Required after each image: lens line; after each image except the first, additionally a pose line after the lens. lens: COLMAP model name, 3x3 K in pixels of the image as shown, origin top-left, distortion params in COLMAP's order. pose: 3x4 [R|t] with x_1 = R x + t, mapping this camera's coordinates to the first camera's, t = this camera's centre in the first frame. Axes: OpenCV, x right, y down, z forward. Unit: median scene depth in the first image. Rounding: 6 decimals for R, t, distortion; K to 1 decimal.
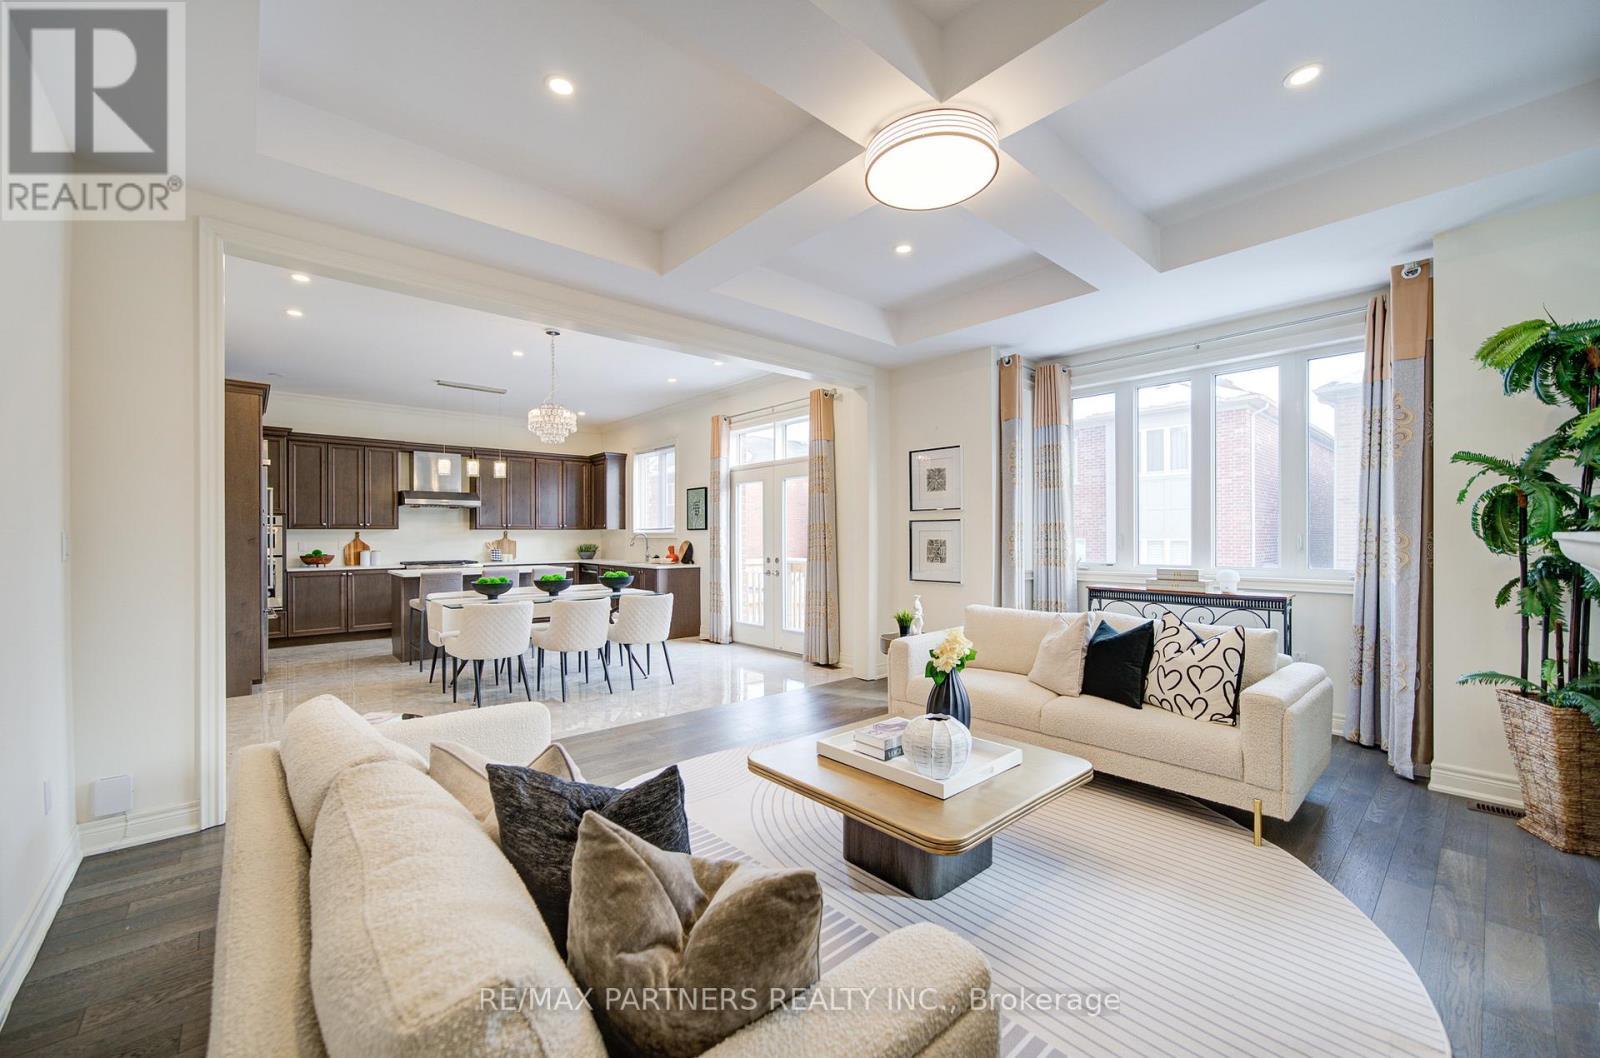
lens RADIAL K [[631.0, 0, 782.0], [0, 631.0, 530.9], [0, 0, 1]] dist [-0.000209, 0.000054]
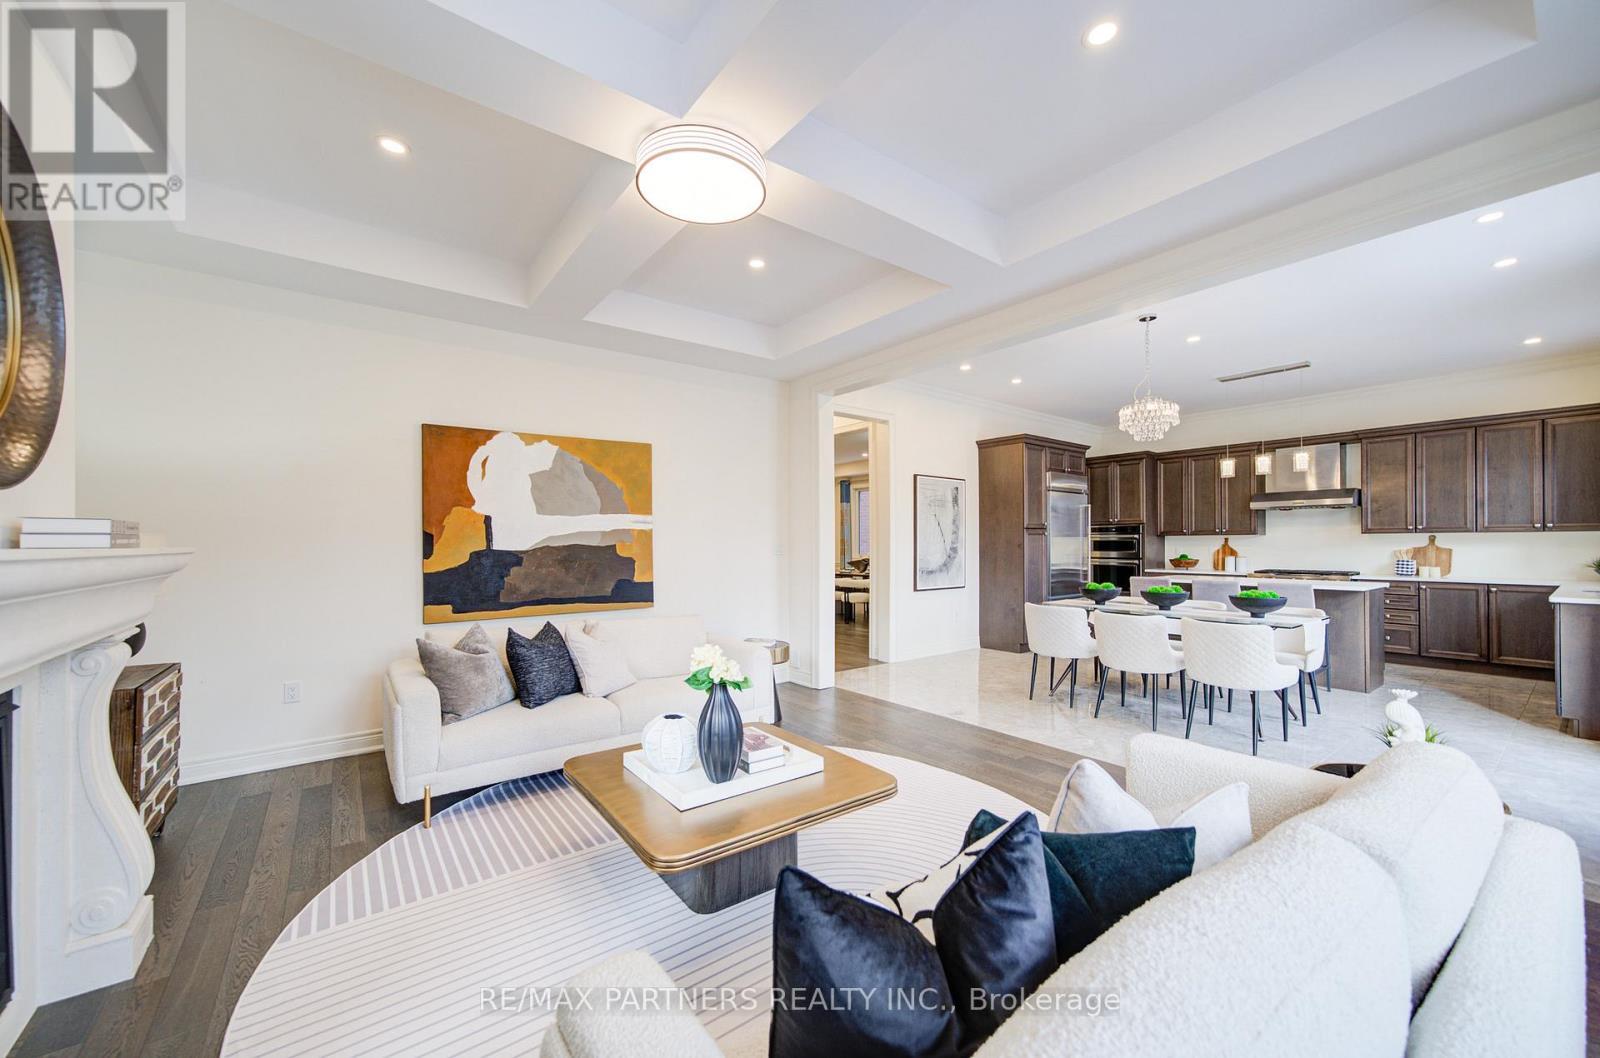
lens RADIAL K [[607.7, 0, 786.1], [0, 607.7, 539.4], [0, 0, 1]] dist [0.000682, 0.000427]
pose [[-0.058673, -0.002306, -0.998275, 0.352903], [0.010830, 0.999937, -0.002946, -0.000451], [0.998219, -0.010984, -0.058644, 0.348568]]
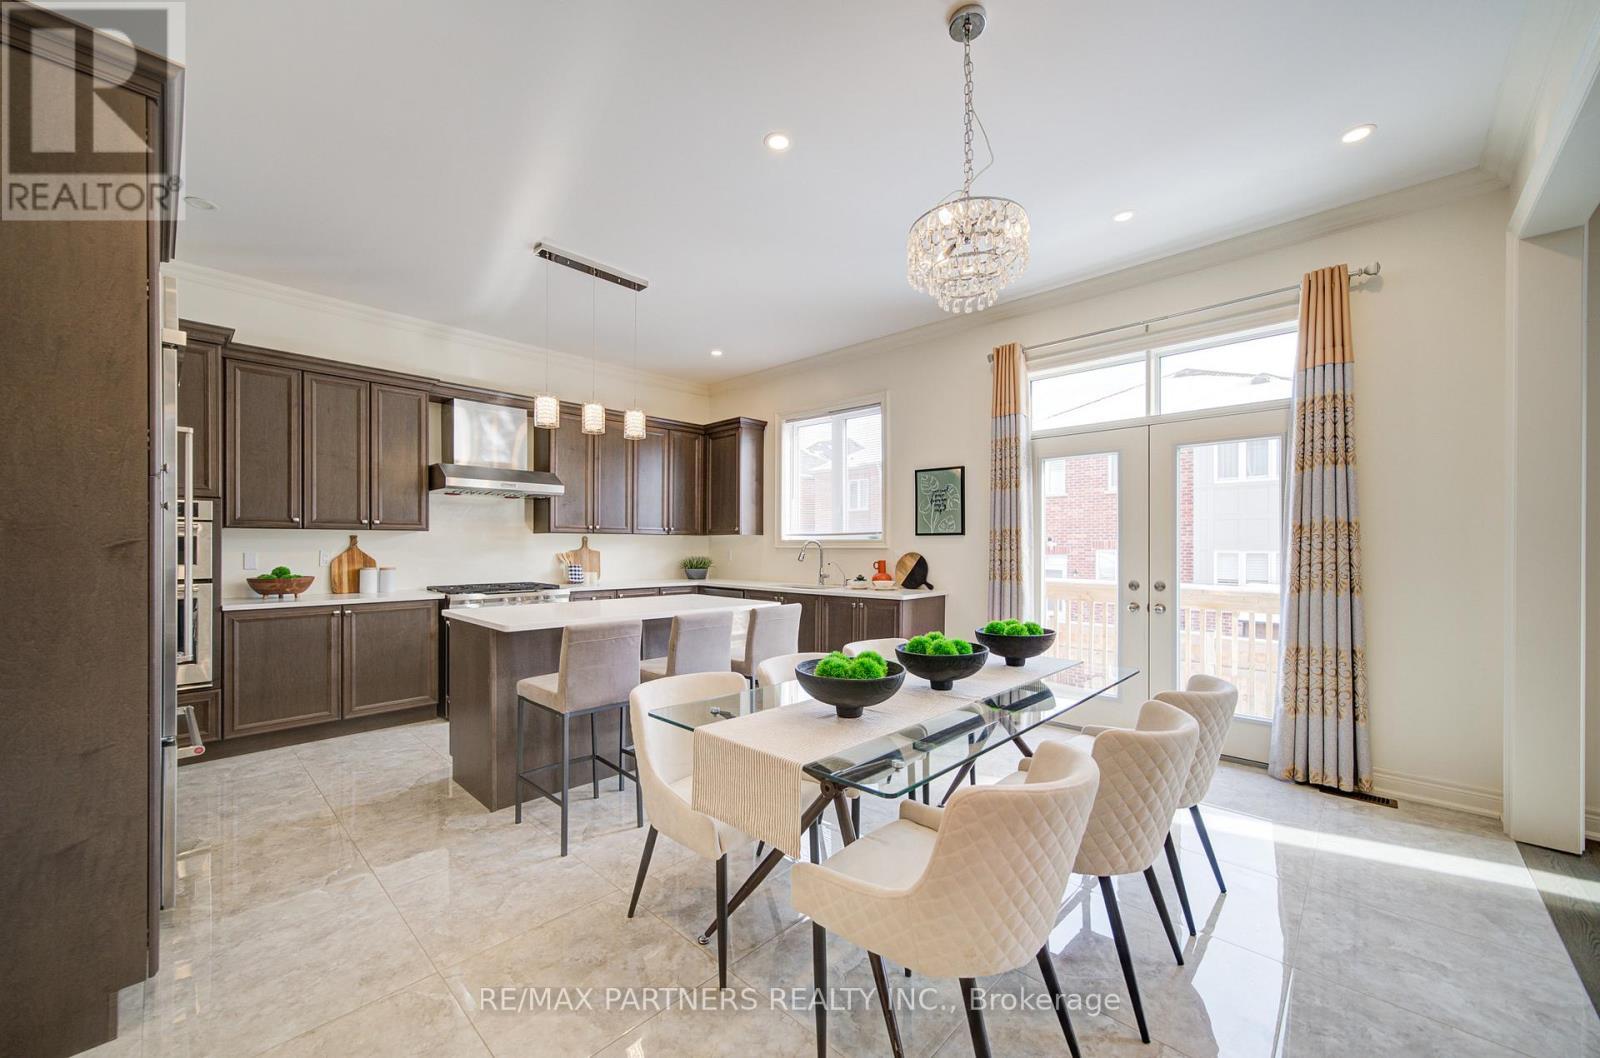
lens RADIAL K [[607.7, 0, 786.1], [0, 607.7, 539.4], [0, 0, 1]] dist [0.000682, 0.000427]
pose [[0.994445, 0.006511, 0.105055, -0.347175], [-0.006192, 0.999975, -0.003354, 0.005209], [-0.105074, 0.002685, 0.994461, 0.419851]]
